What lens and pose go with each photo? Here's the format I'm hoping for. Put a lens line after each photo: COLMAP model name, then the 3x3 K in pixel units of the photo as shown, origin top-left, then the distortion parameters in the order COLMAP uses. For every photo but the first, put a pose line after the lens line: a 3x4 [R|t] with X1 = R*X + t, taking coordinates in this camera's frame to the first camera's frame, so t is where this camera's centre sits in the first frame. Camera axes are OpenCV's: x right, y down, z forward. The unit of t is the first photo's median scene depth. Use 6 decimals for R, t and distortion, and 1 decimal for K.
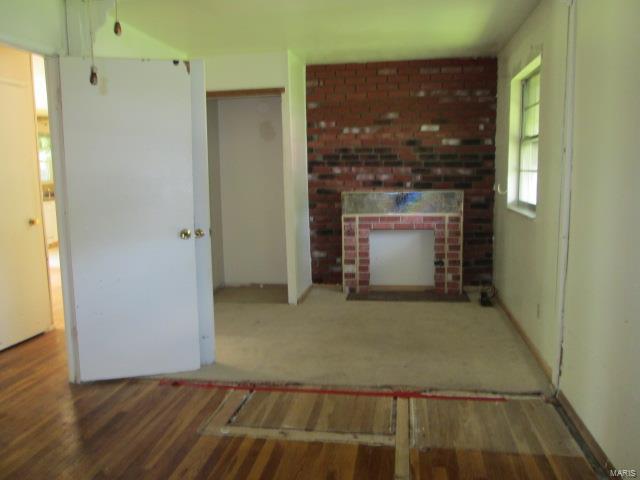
lens RADIAL K [[533.2, 0, 320.0], [0, 533.2, 240.0], [0, 0, 1]] dist [-0.041616, 0.006008]
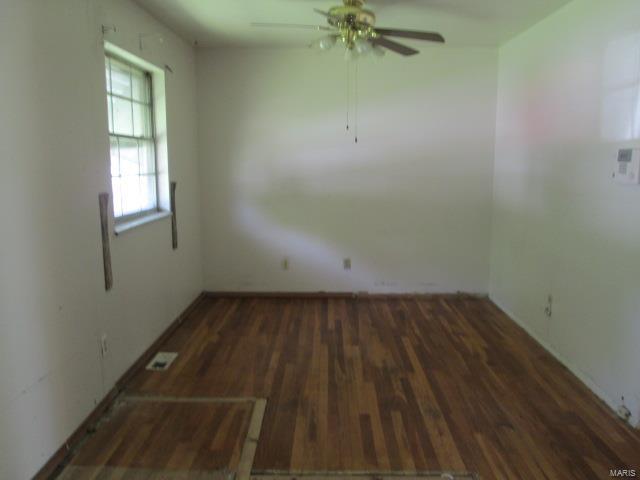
lens RADIAL K [[532.4, 0, 320.0], [0, 532.4, 240.0], [0, 0, 1]] dist [0.010450, 0.006425]
pose [[-0.989454, 0.057136, -0.133099, 0.128123], [0.017392, 0.959129, 0.282434, -0.282303], [0.143796, 0.277141, -0.950008, 1.870565]]
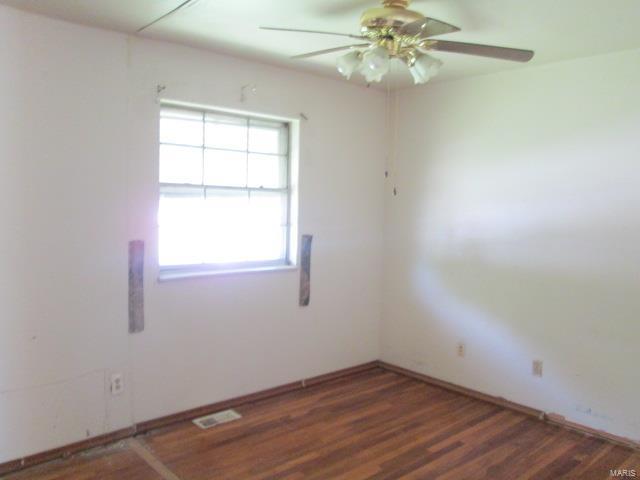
lens RADIAL K [[533.2, 0, 320.0], [0, 533.2, 240.0], [0, 0, 1]] dist [-0.041616, 0.006008]
pose [[-0.786500, -0.030780, 0.616823, -0.703916], [0.079546, 0.985389, 0.150600, -0.204781], [-0.612446, 0.167512, -0.772560, 1.318228]]
